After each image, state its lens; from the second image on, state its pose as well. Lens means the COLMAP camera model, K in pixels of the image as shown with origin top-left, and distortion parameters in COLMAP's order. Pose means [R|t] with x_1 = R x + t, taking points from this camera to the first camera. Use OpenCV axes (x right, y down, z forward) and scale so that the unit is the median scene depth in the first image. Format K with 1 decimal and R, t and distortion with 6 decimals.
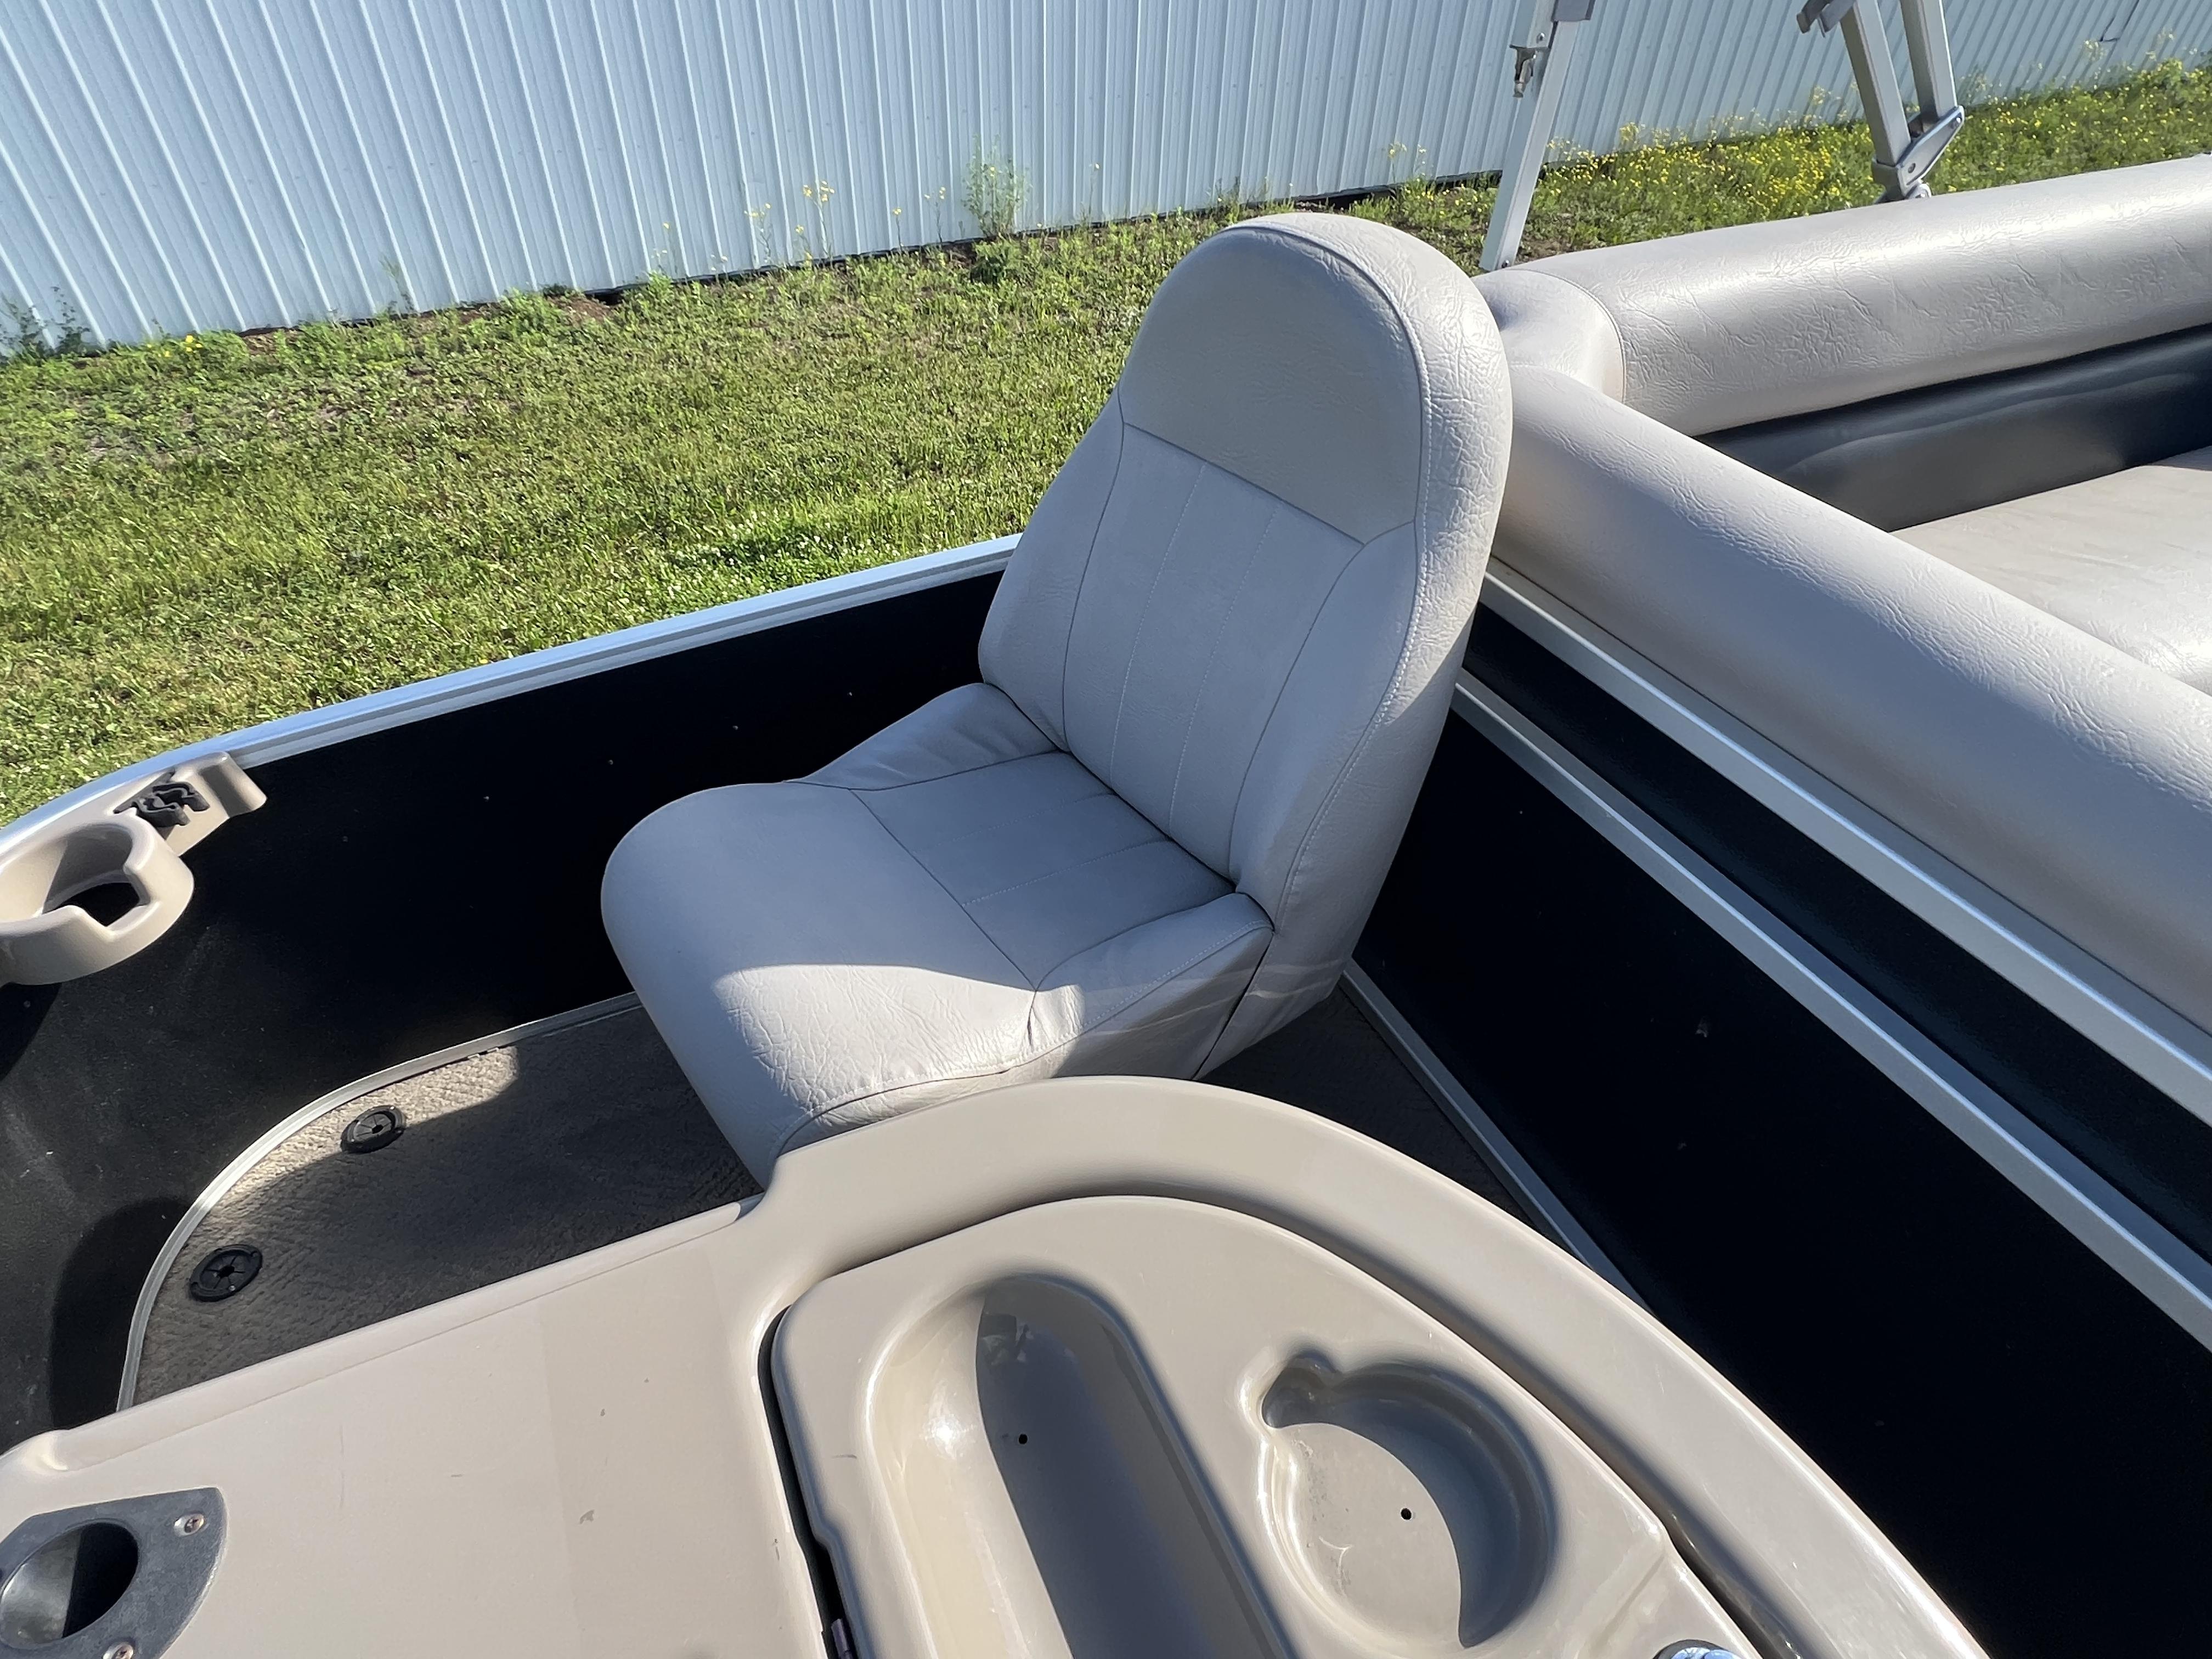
lens RADIAL K [[1208.8, 0, 1067.9], [0, 1208.8, 828.2], [0, 0, 1]] dist [-0.005701, 0.002710]
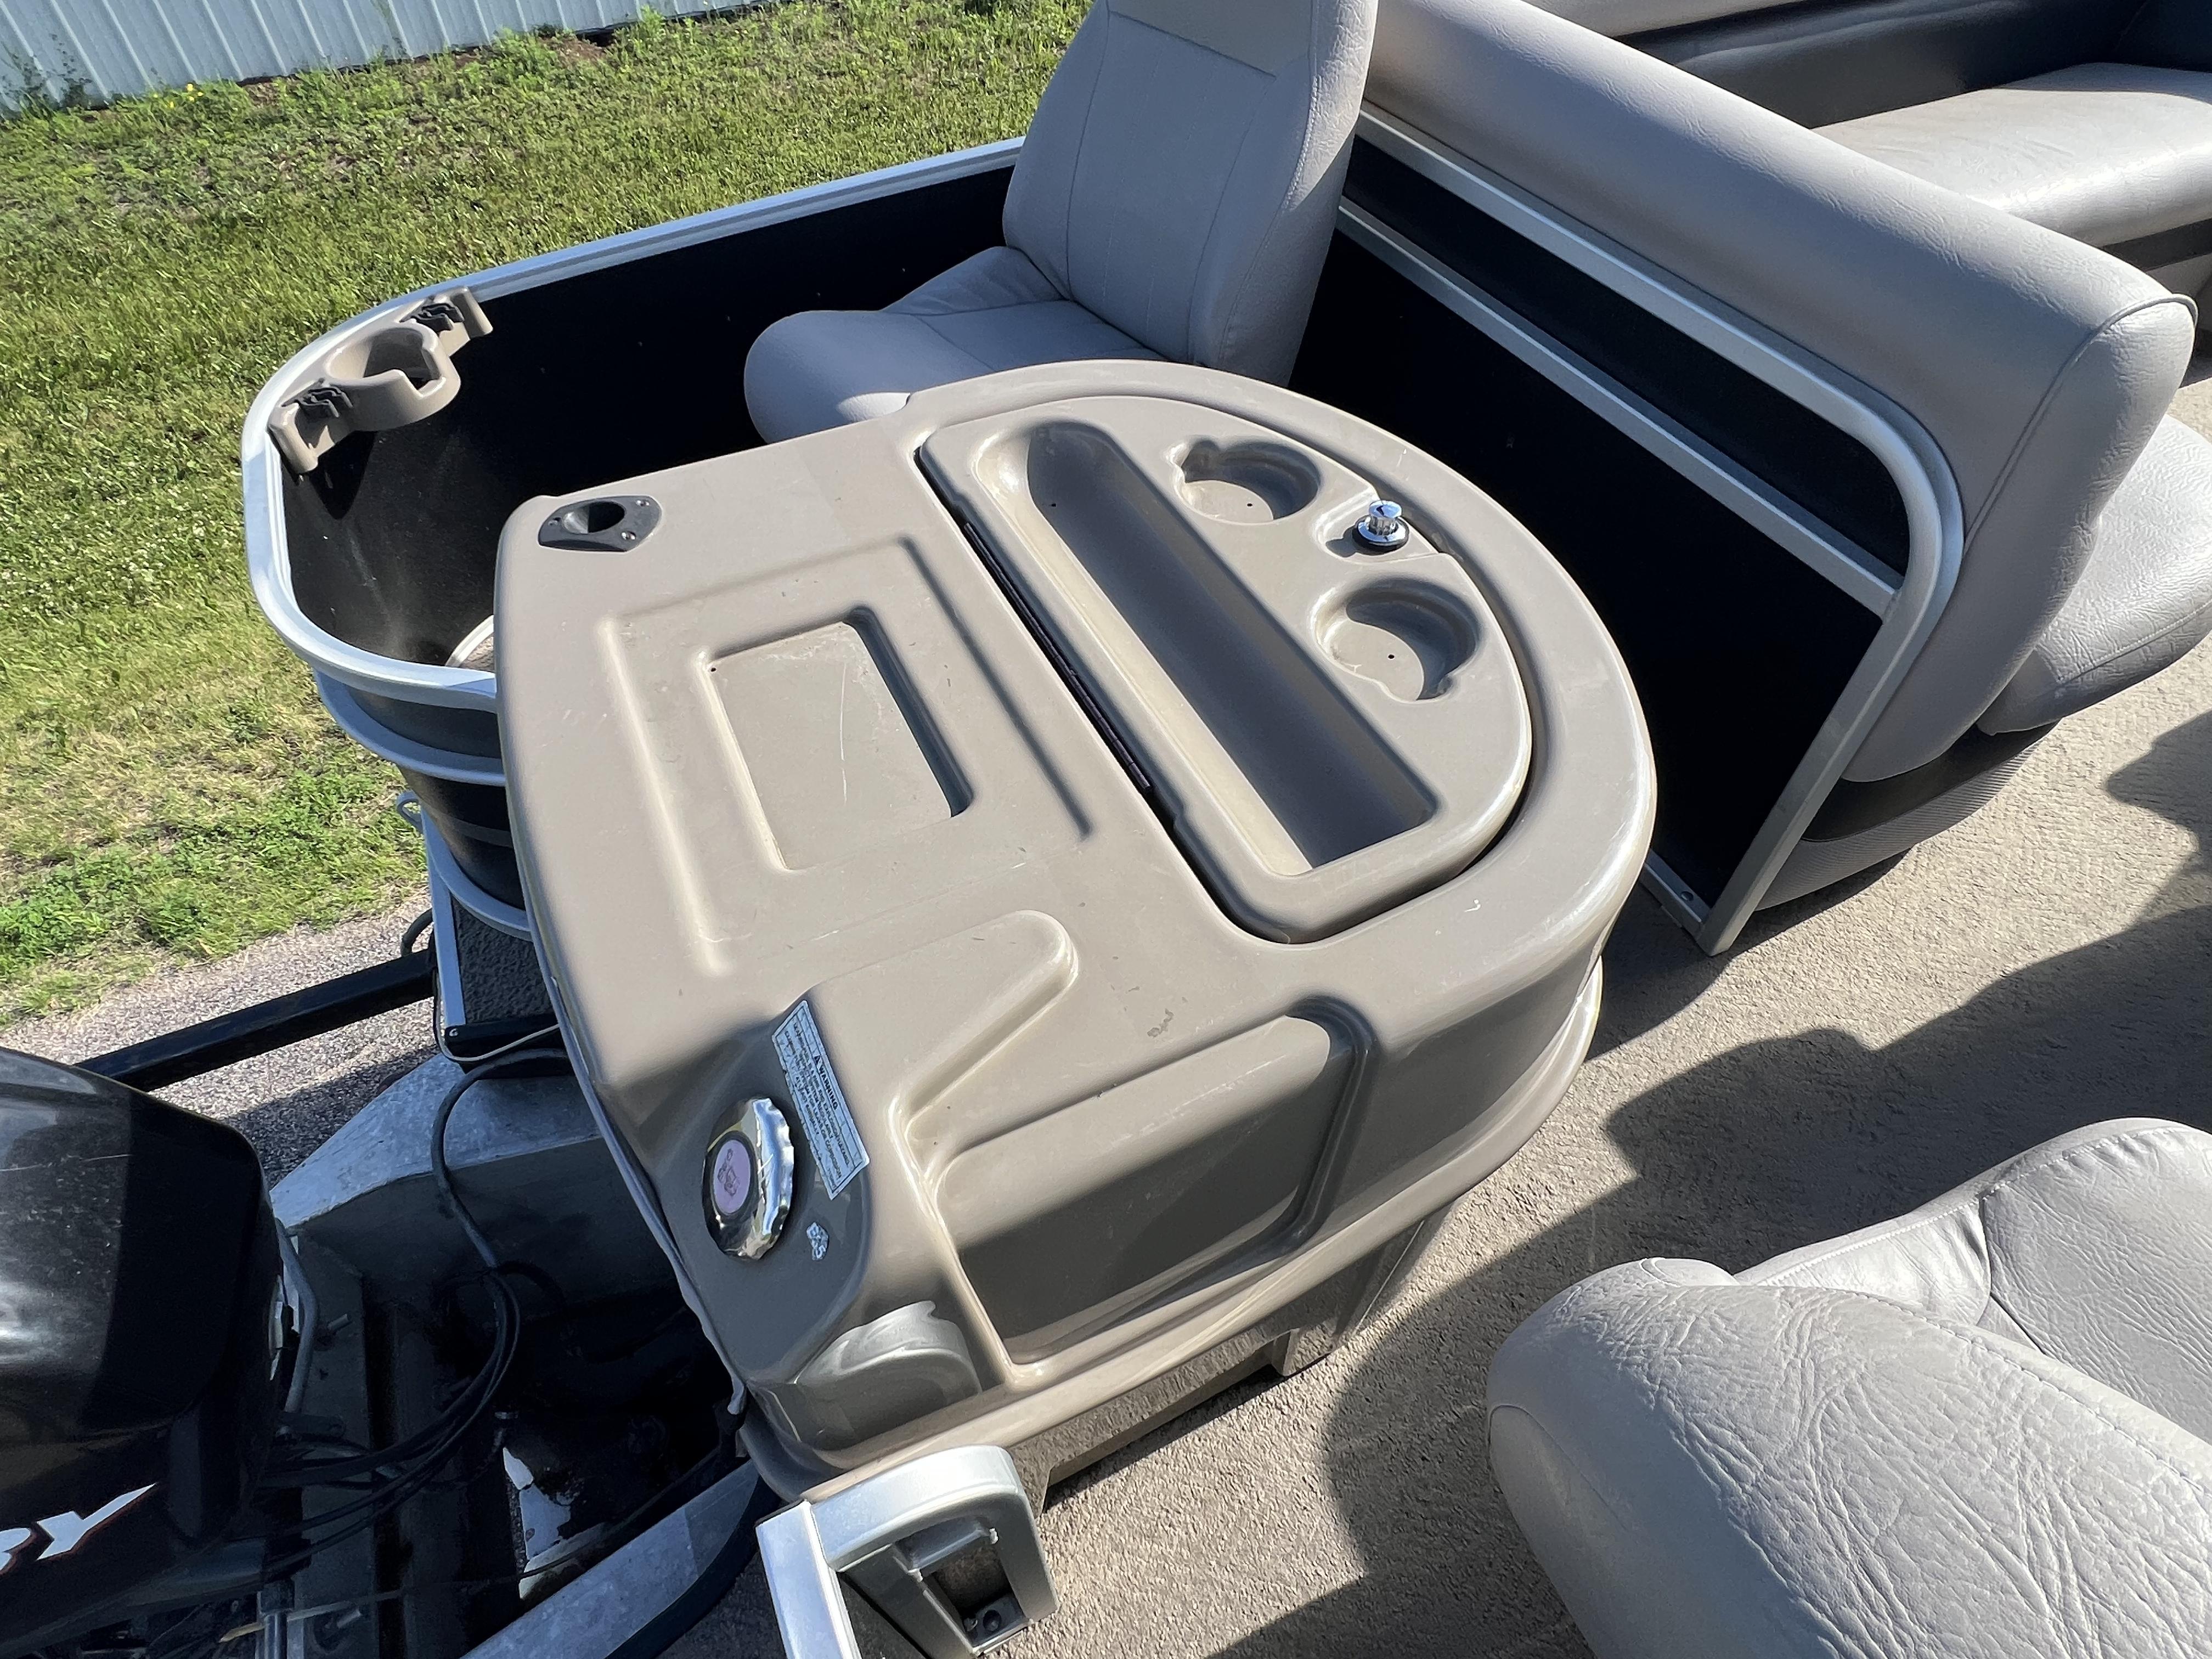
lens RADIAL K [[1208.8, 0, 1066.6], [0, 1208.8, 835.6], [0, 0, 1]] dist [-0.005701, 0.002710]
pose [[0.999795, -0.017581, -0.010081, -0.000636], [0.018951, 0.987320, 0.157605, 0.066156], [0.007183, -0.157764, 0.987451, -0.086866]]
